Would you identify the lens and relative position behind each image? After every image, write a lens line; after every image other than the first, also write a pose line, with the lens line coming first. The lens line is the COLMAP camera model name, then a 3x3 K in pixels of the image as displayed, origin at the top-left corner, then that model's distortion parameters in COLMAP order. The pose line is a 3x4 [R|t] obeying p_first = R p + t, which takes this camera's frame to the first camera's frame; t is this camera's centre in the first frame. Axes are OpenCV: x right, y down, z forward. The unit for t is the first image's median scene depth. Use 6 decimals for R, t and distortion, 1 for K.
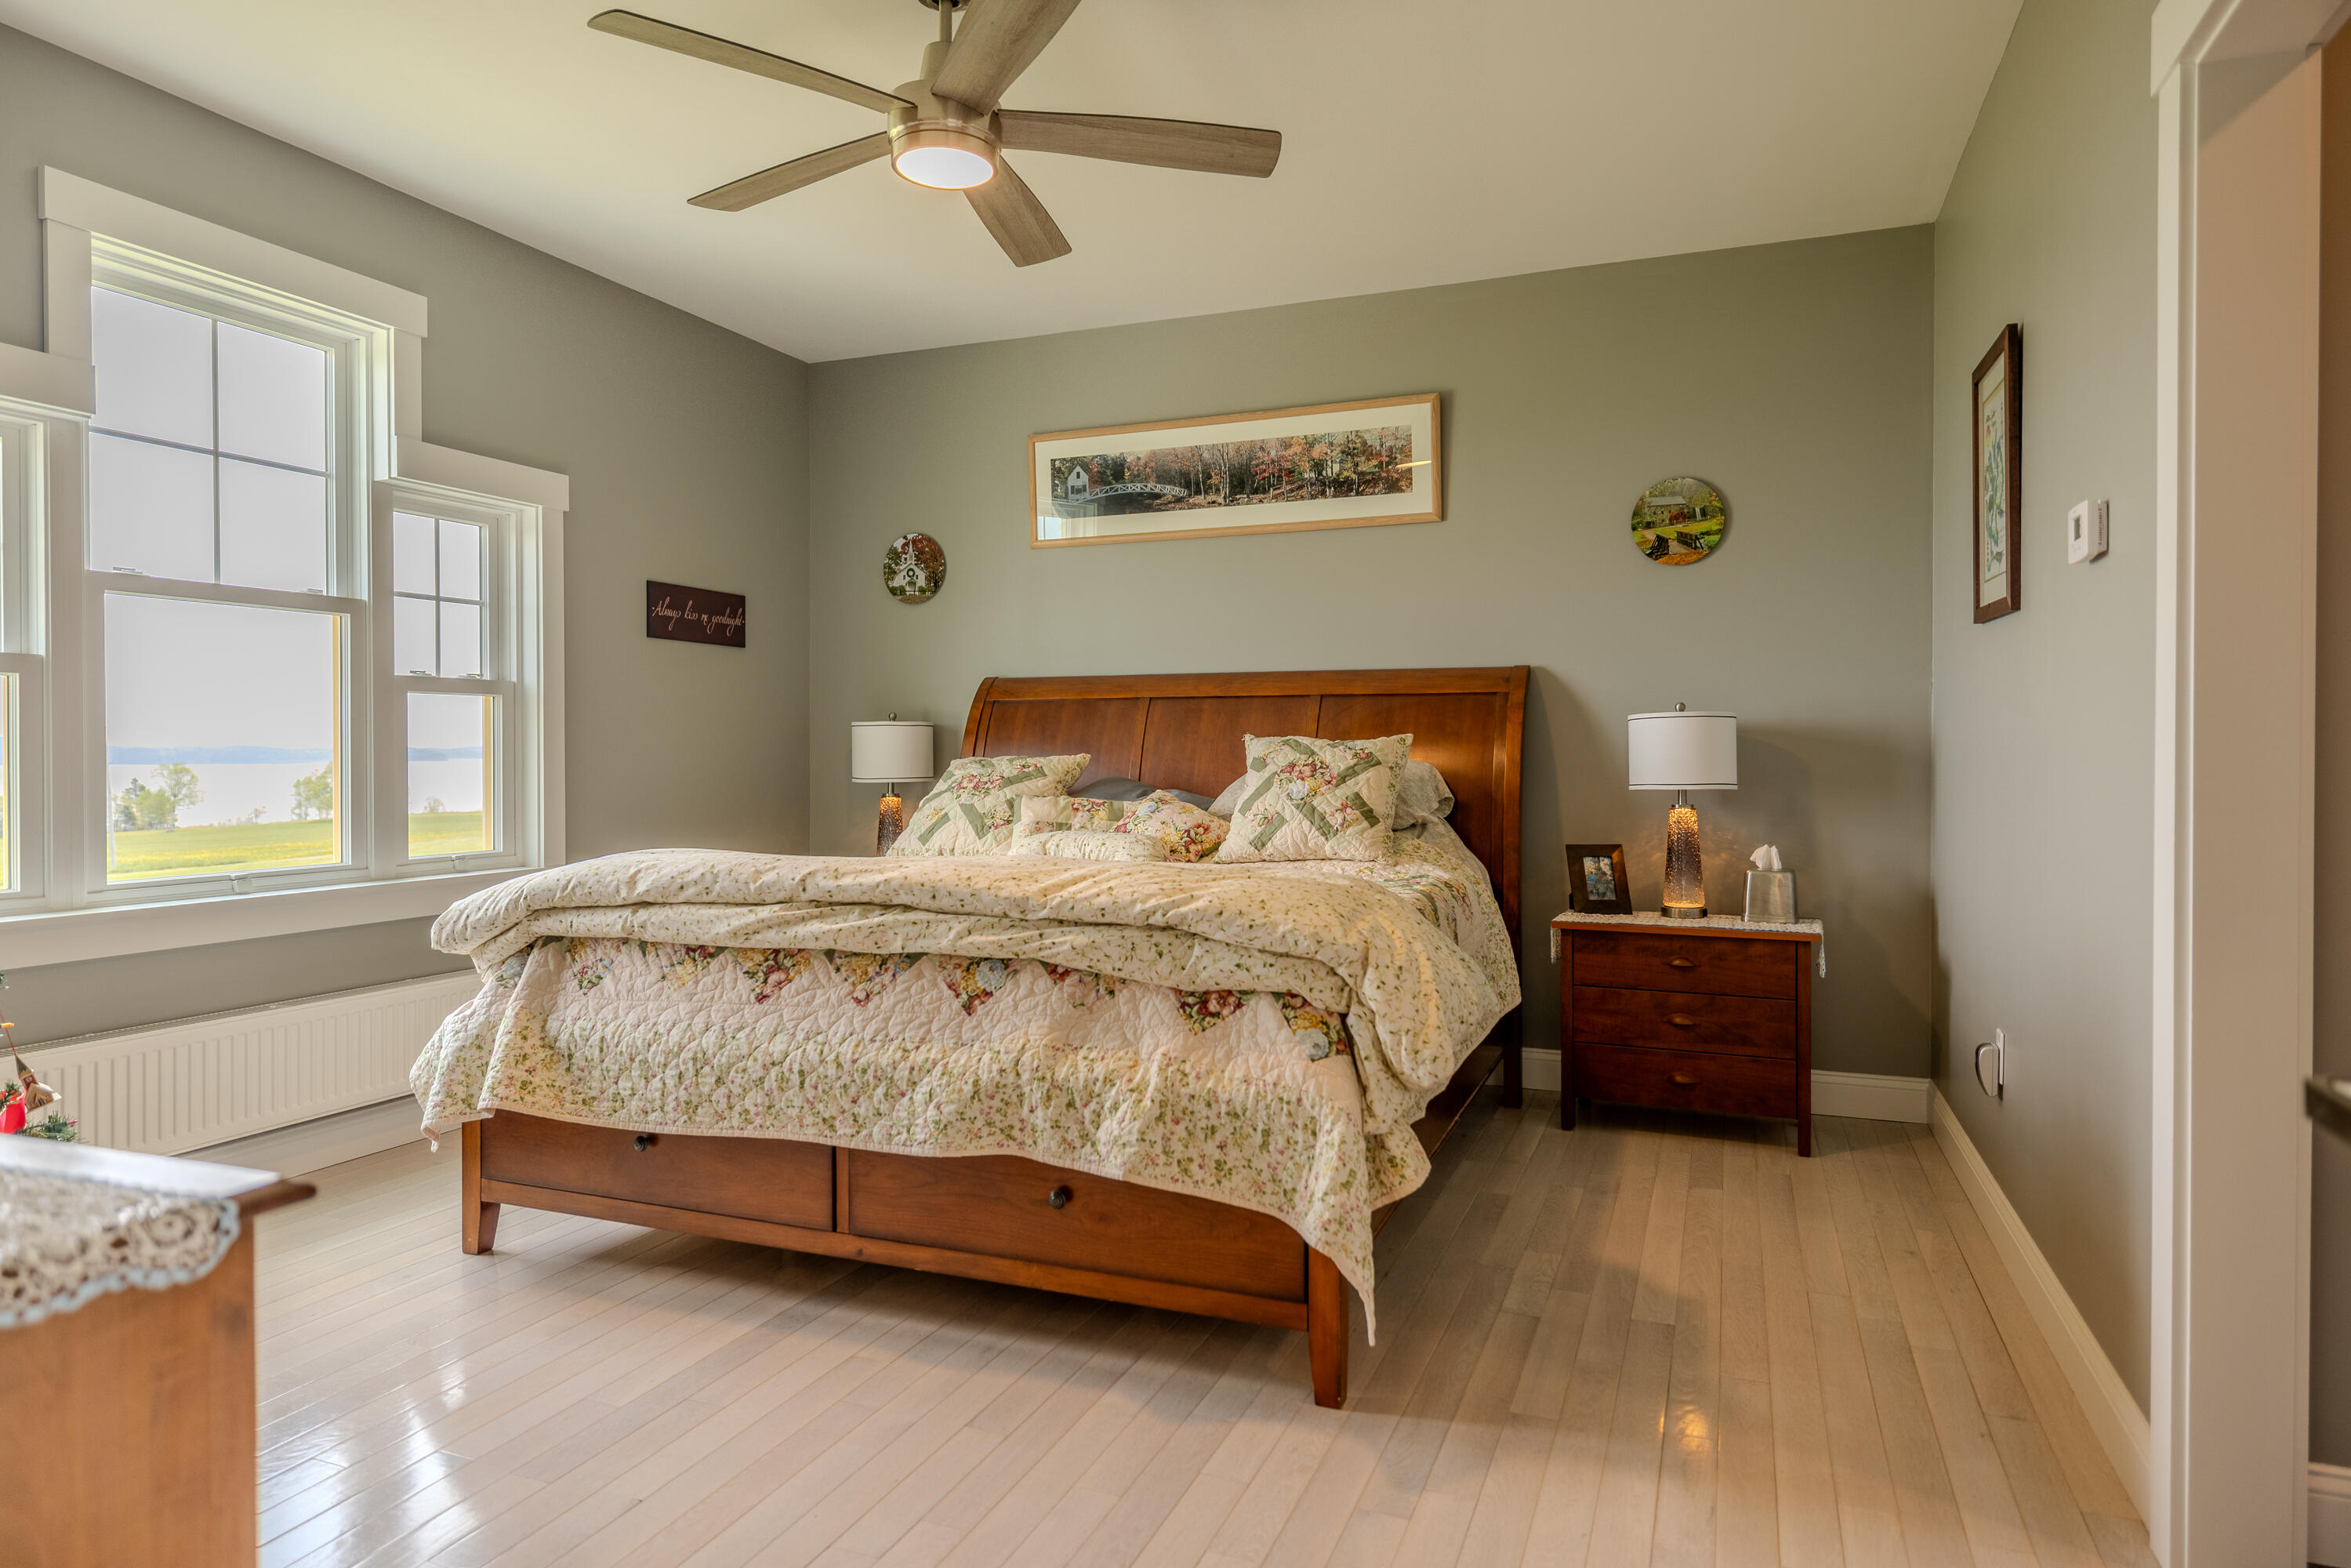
lens RADIAL K [[1348.1, 0, 1184.0], [0, 1348.1, 770.6], [0, 0, 1]] dist [0.007269, -0.002696]
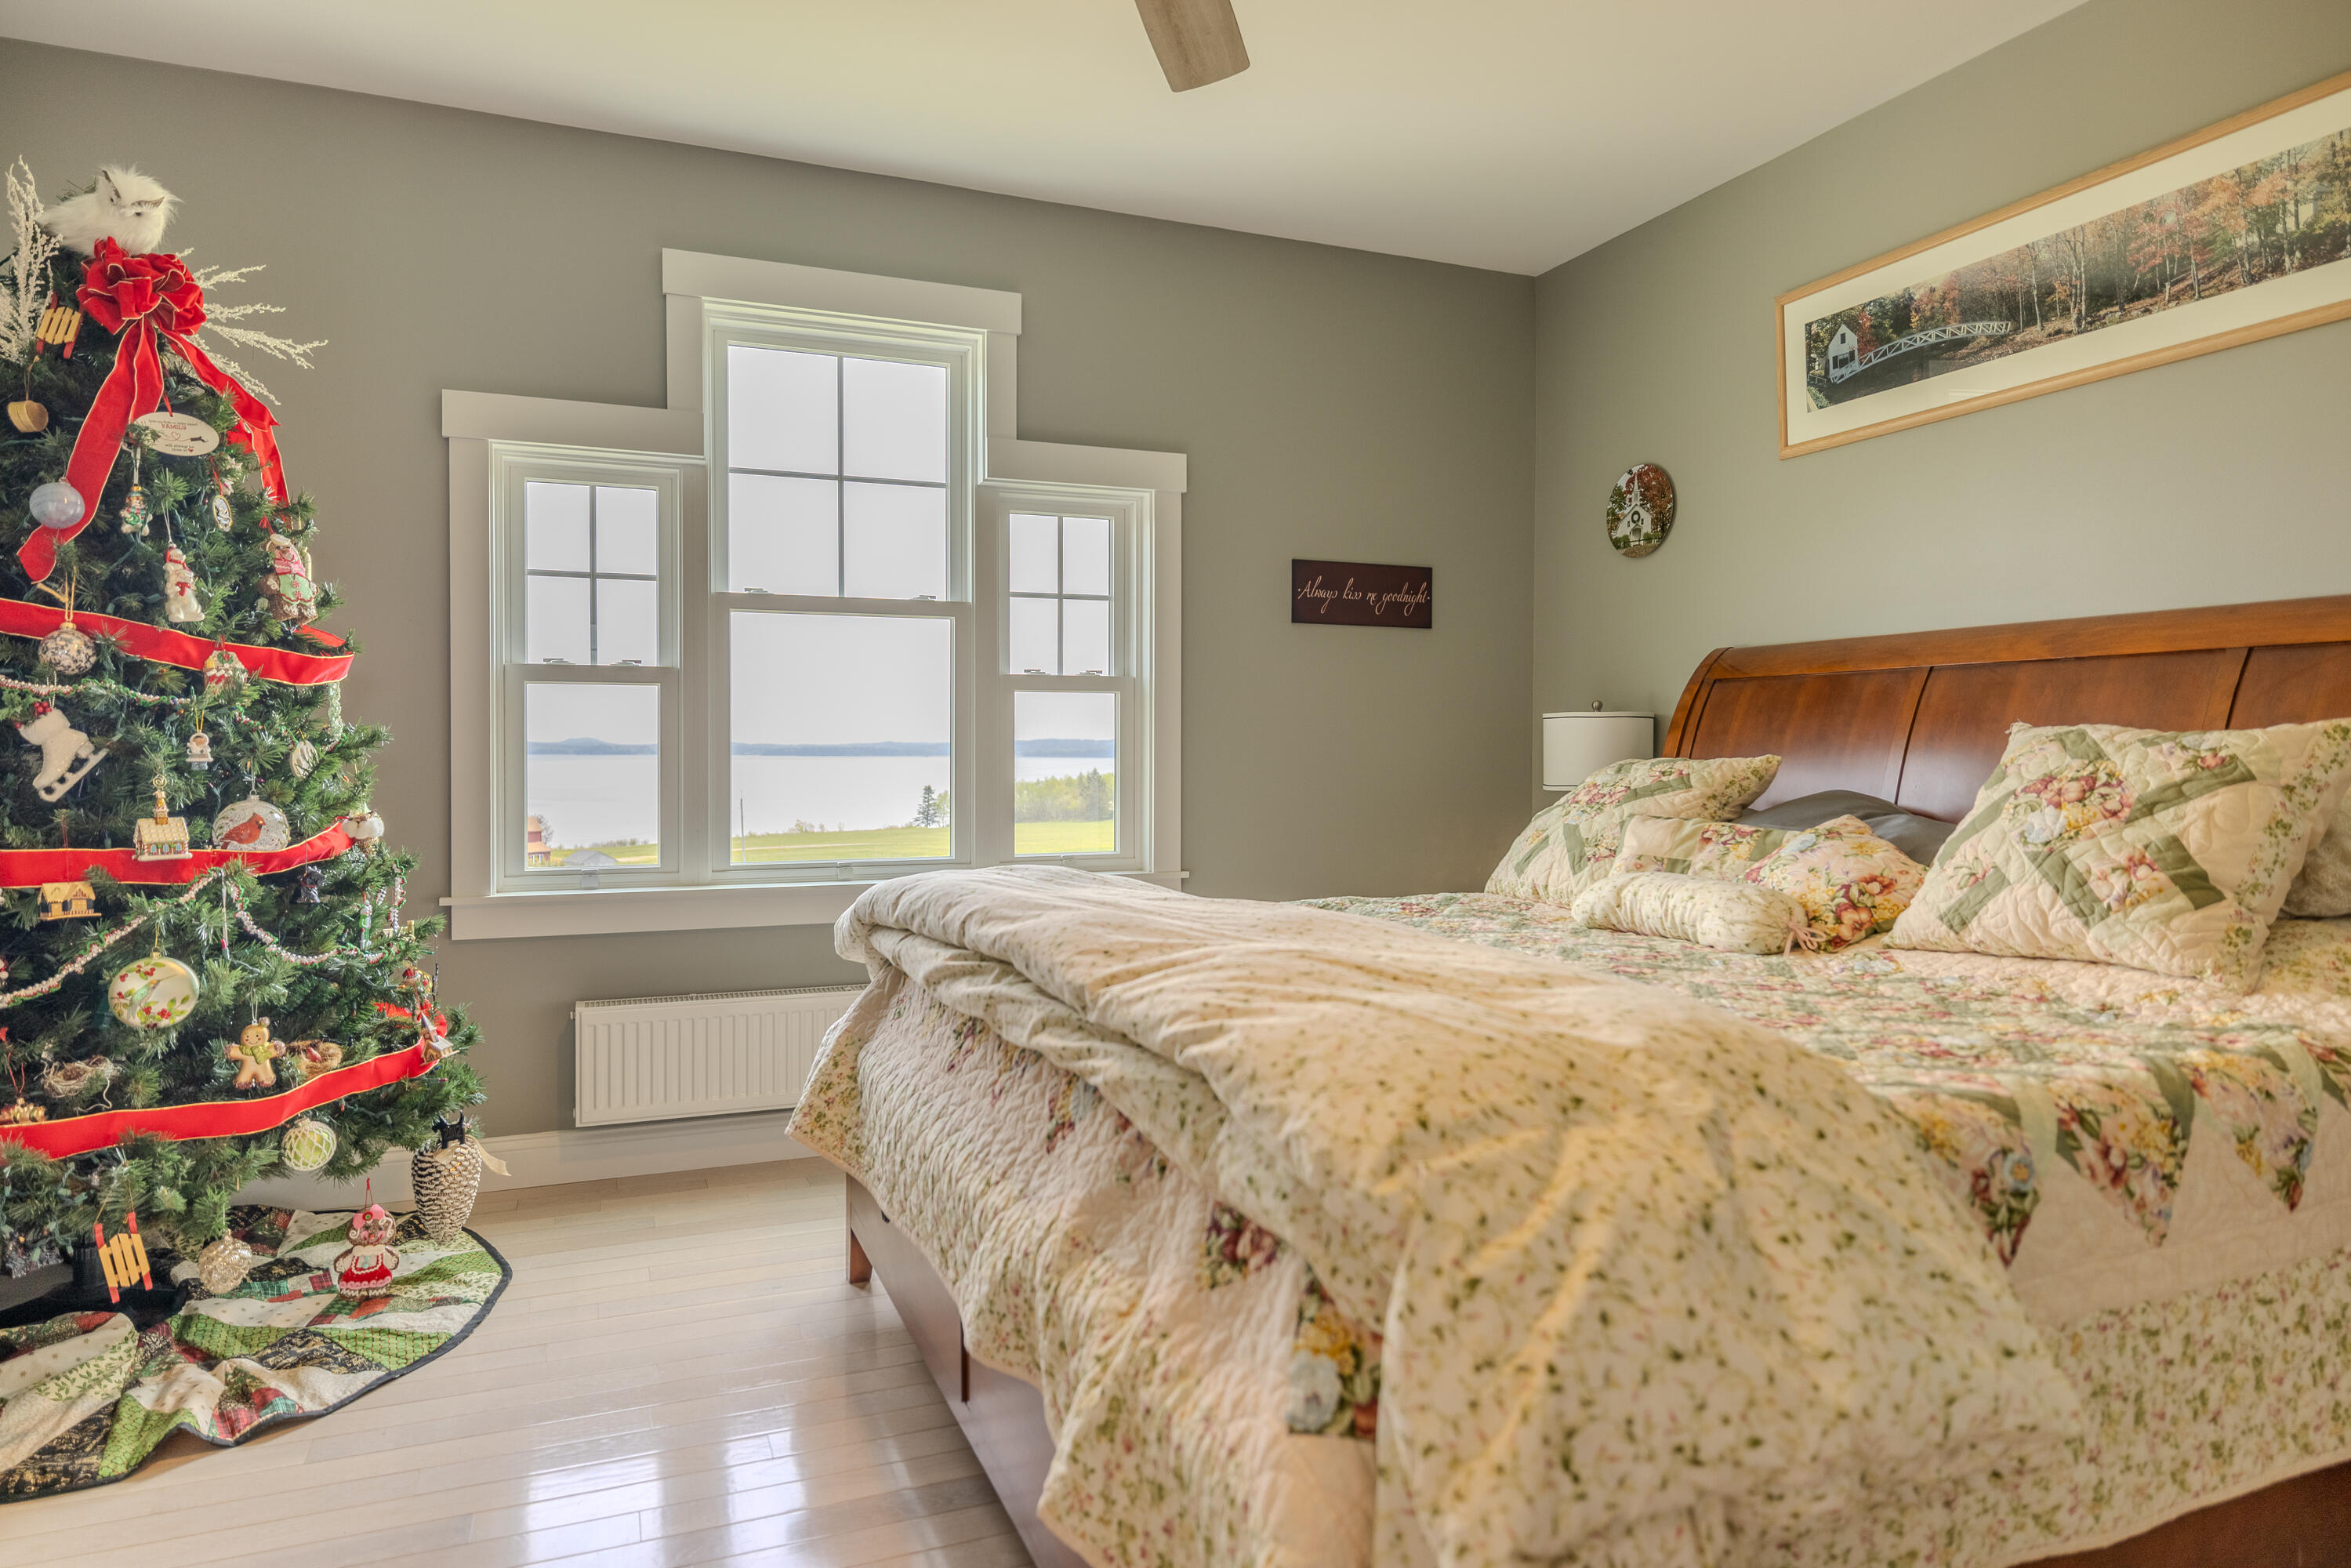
lens RADIAL K [[1348.1, 0, 1174.1], [0, 1348.1, 770.9], [0, 0, 1]] dist [0.007269, -0.002696]
pose [[0.688750, 0.013689, -0.724870, 0.220156], [-0.012410, 0.999898, 0.007092, -0.006375], [0.724893, 0.004111, 0.688849, 0.362671]]
